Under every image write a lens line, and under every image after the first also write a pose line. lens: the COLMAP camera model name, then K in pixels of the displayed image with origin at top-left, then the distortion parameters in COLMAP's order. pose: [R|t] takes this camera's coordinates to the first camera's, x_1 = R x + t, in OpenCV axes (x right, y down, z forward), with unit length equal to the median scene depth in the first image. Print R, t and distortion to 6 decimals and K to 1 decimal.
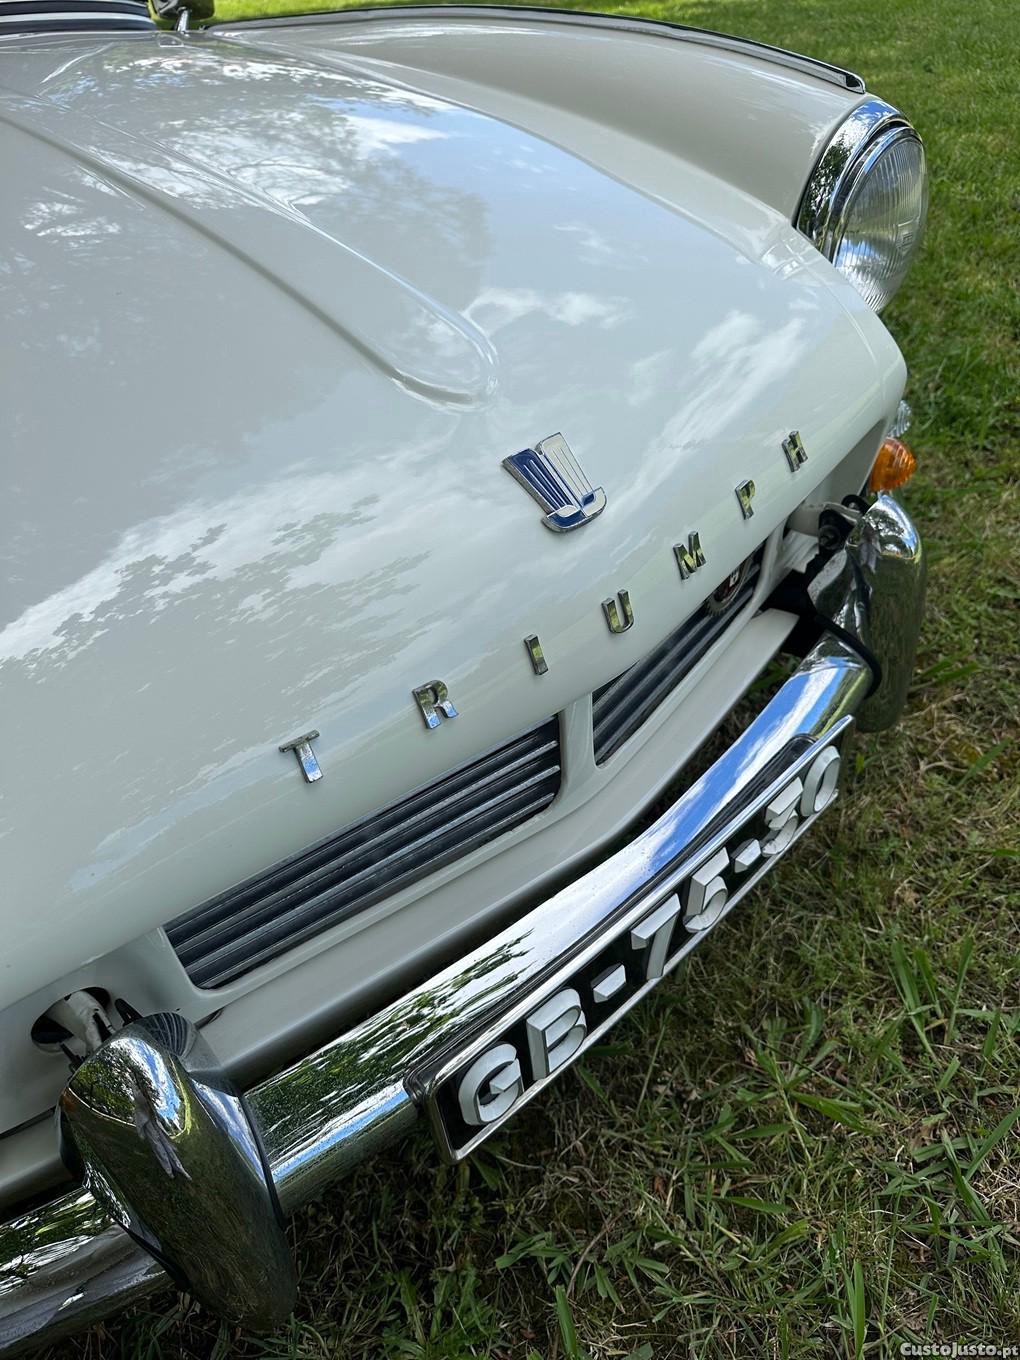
lens RADIAL K [[961.3, 0, 504.3], [0, 961.3, 674.9], [0, 0, 1]] dist [0.056342, -0.097236]
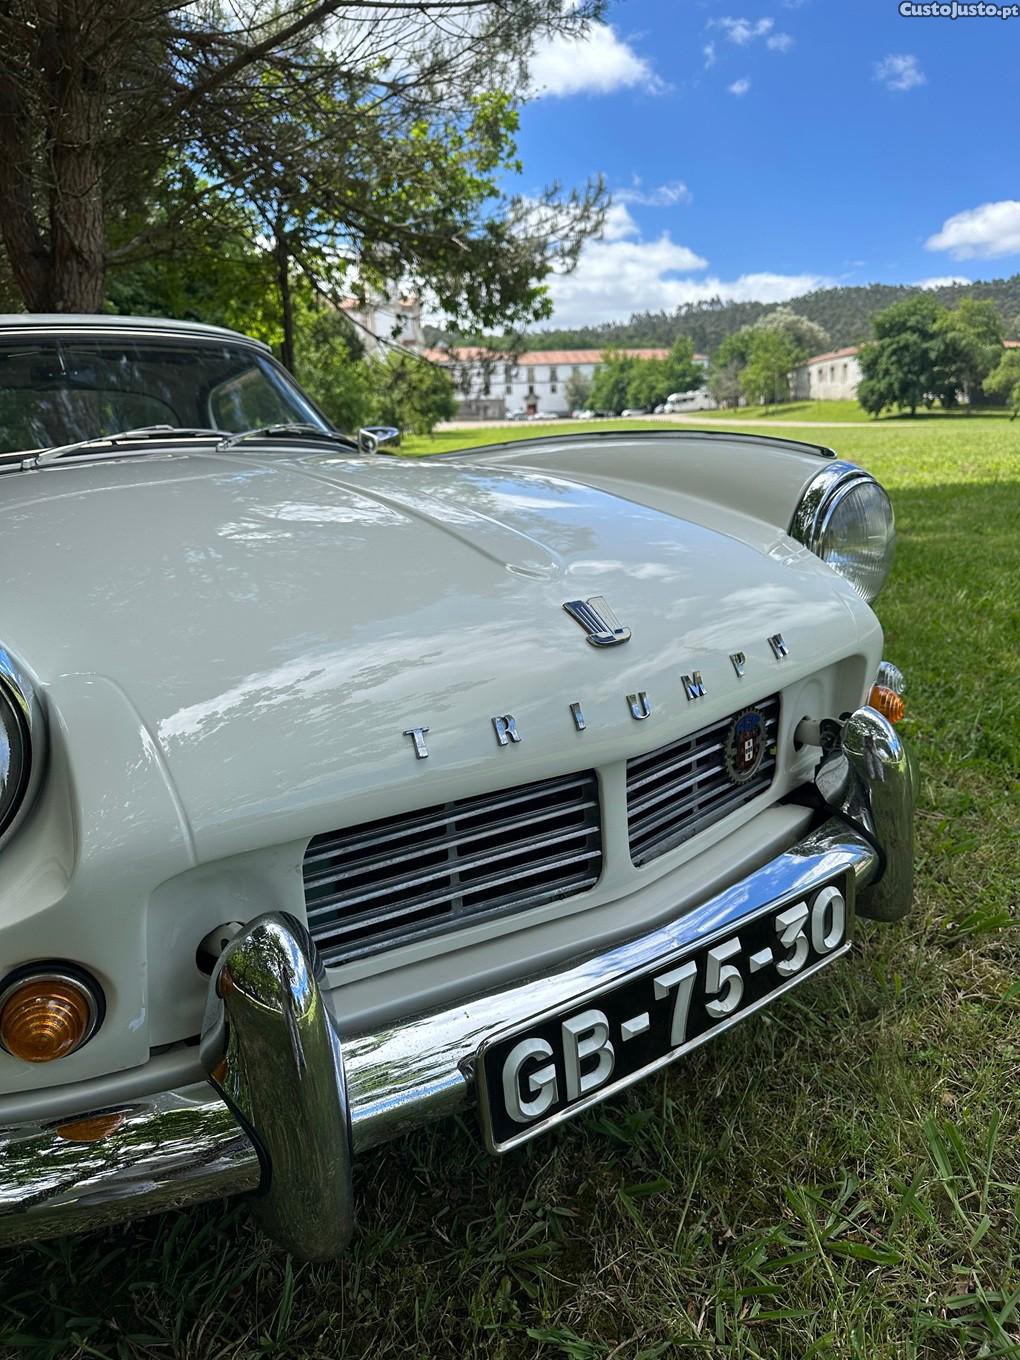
lens RADIAL K [[990.3, 0, 510.5], [0, 990.3, 688.2], [0, 0, 1]] dist [0.039987, -0.053692]
pose [[0.993113, 0.031064, -0.112968, 0.066831], [-0.075785, 0.905650, -0.417199, 0.382848], [0.089350, 0.422887, 0.901767, -0.256203]]
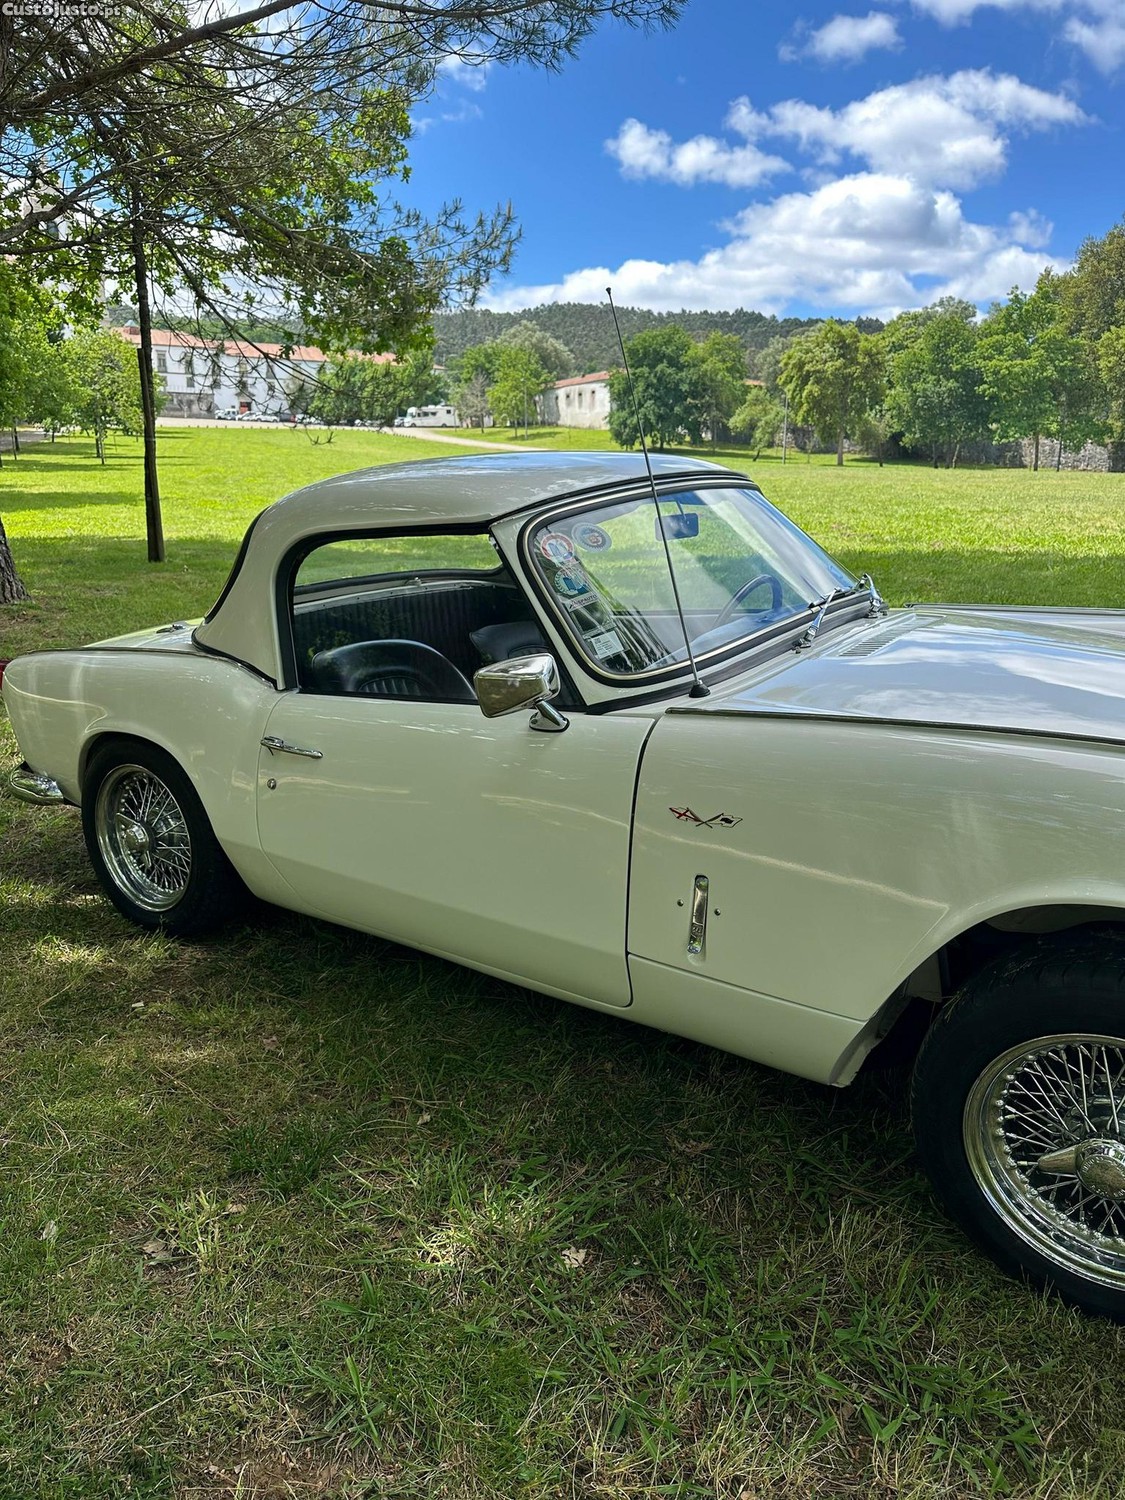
lens RADIAL K [[1092.2, 0, 559.6], [0, 1092.2, 746.4], [0, 0, 1]] dist [0.086350, -0.113156]
pose [[0.979990, 0.014804, 0.198494, -2.304593], [0.067891, 0.912569, -0.403248, 0.369100], [-0.187109, 0.408655, 0.893304, -0.715314]]
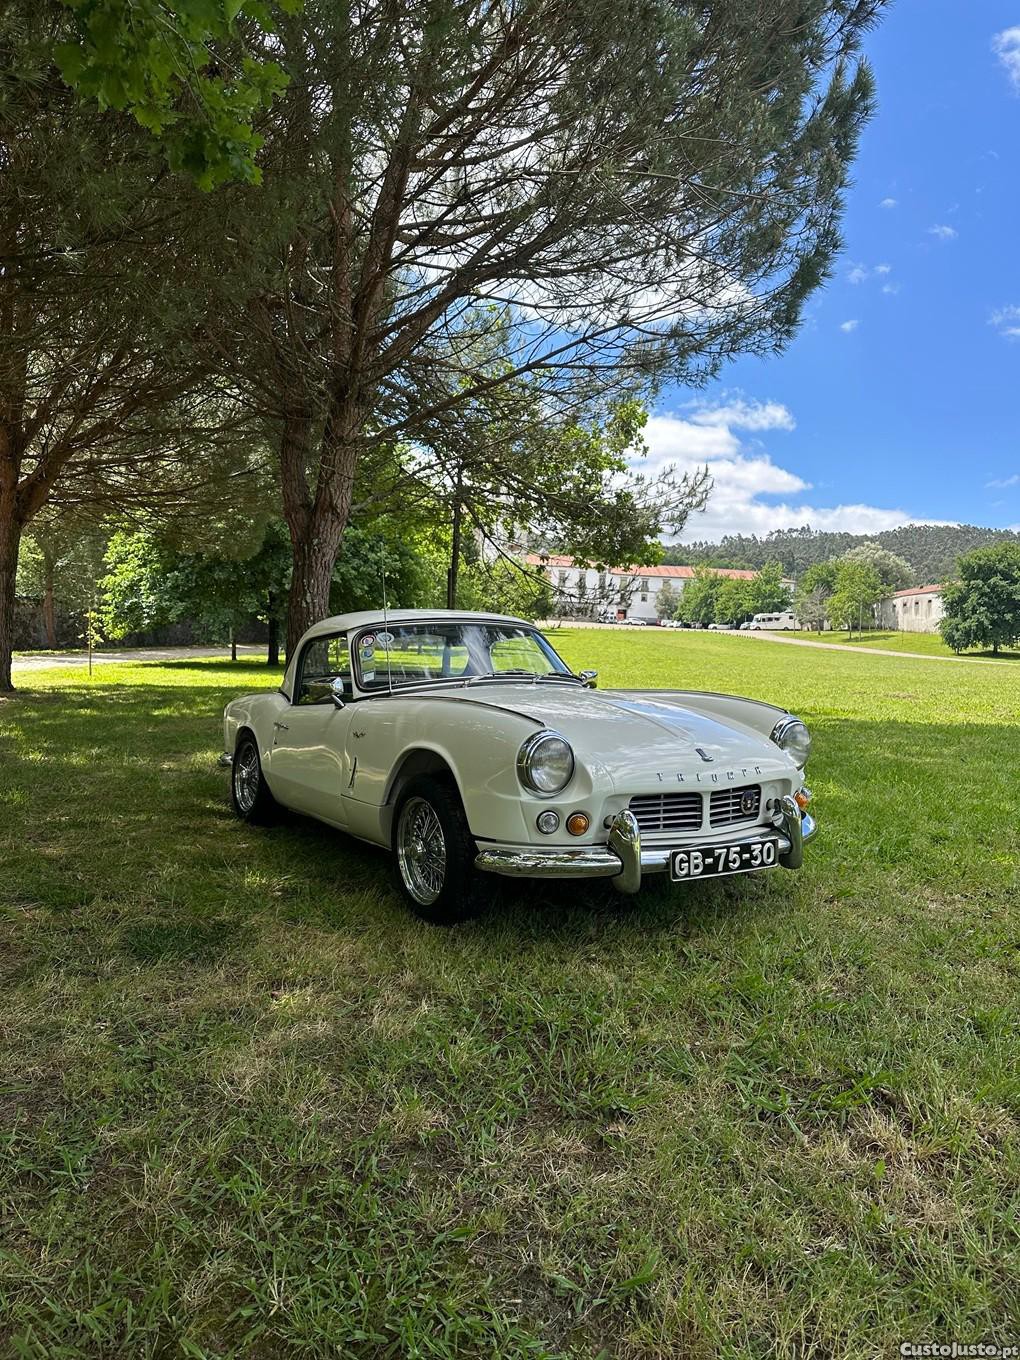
lens RADIAL K [[990.2, 0, 507.4], [0, 990.2, 676.8], [0, 0, 1]] dist [0.086350, -0.113156]
pose [[0.974635, 0.097050, -0.201665, 0.037004], [-0.198590, 0.790523, -0.579341, 2.098640], [0.103196, 0.604694, 0.789744, -2.755123]]
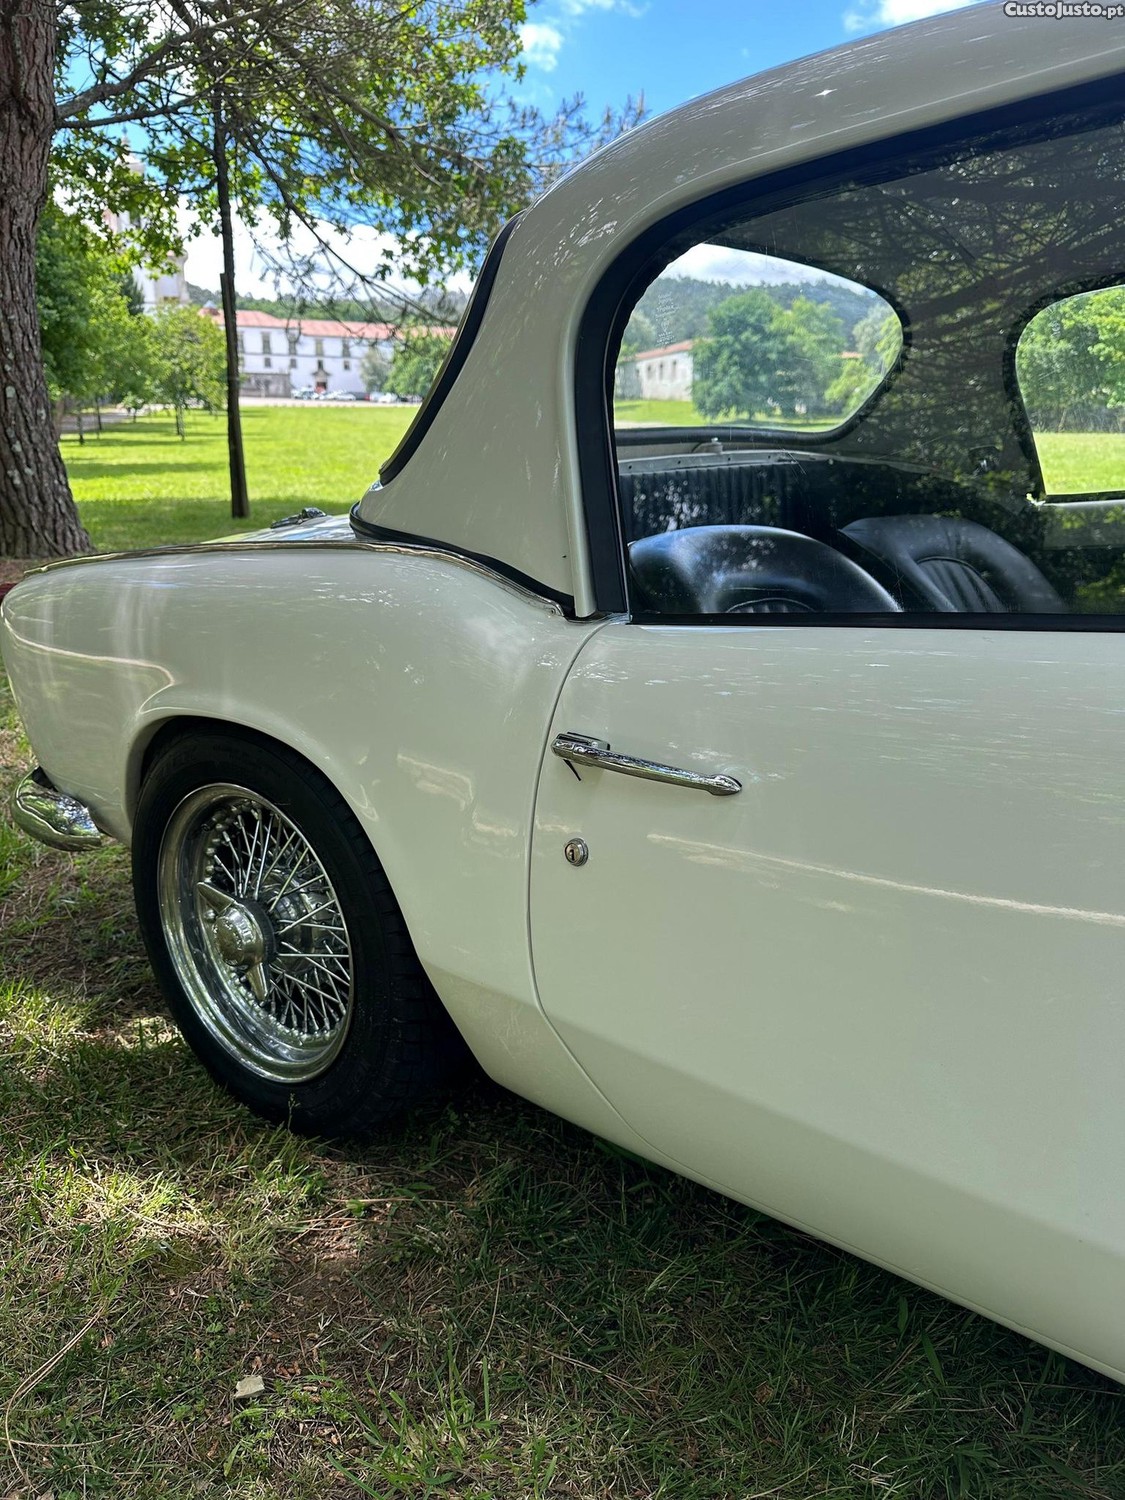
lens RADIAL K [[1092.2, 0, 563.1], [0, 1092.2, 759.0], [0, 0, 1]] dist [0.039987, -0.053692]
pose [[0.990062, 0.014625, 0.139870, -2.637848], [0.040005, 0.924199, -0.379809, -0.392932], [-0.134823, 0.381630, 0.914430, 0.932066]]
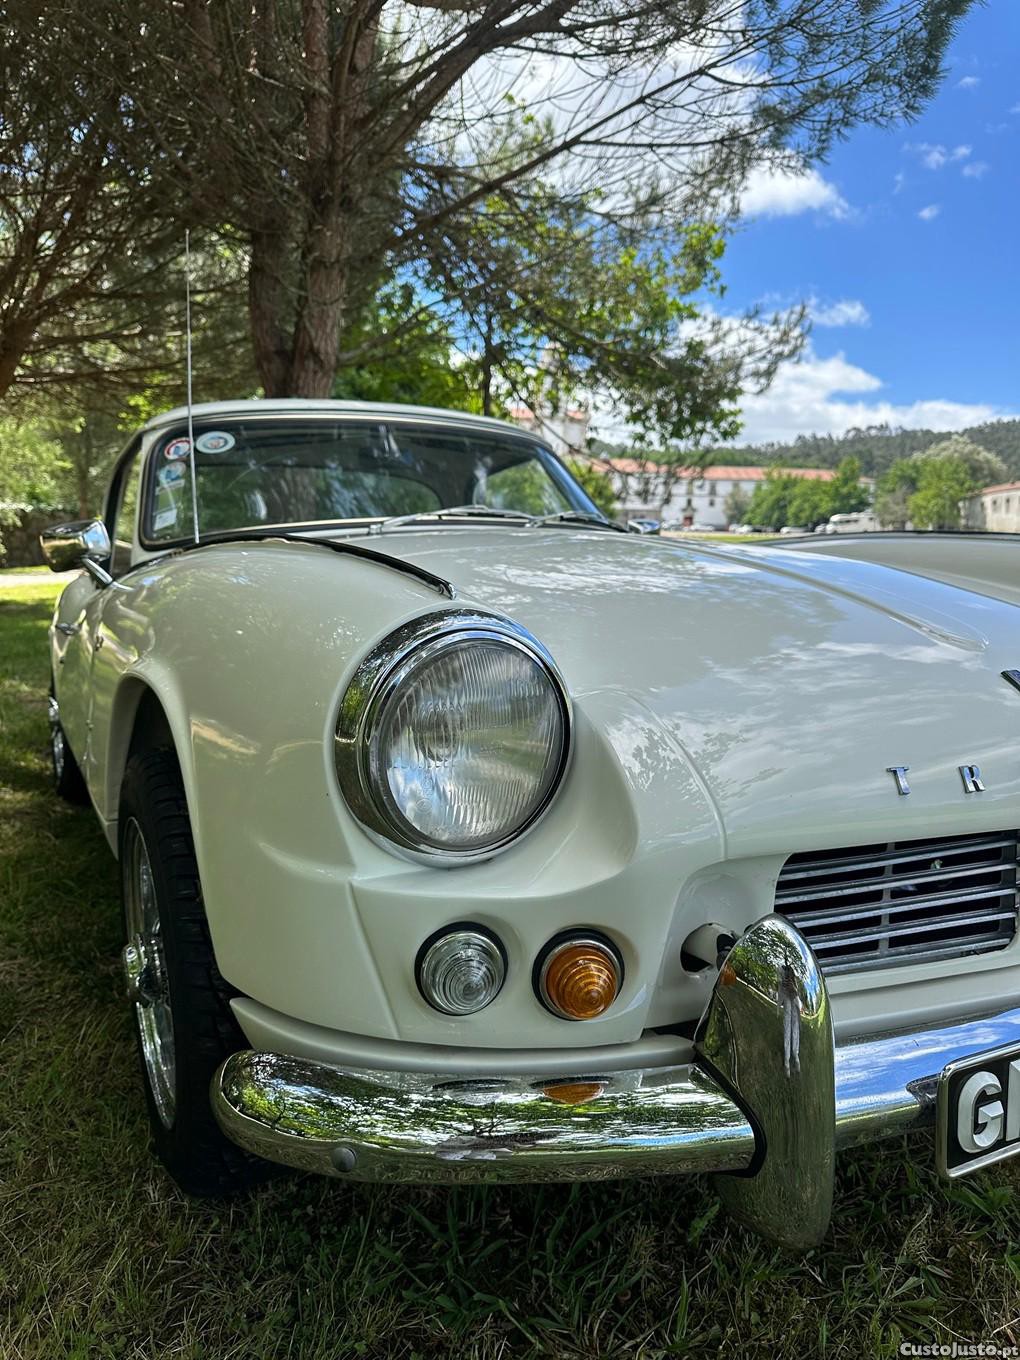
lens RADIAL K [[990.2, 0, 507.4], [0, 990.2, 676.8], [0, 0, 1]] dist [0.086350, -0.113156]
pose [[0.961225, 0.104053, -0.255380, -0.257172], [-0.222410, 0.840023, -0.494868, 0.563189], [0.163033, 0.532479, 0.830594, -0.393398]]
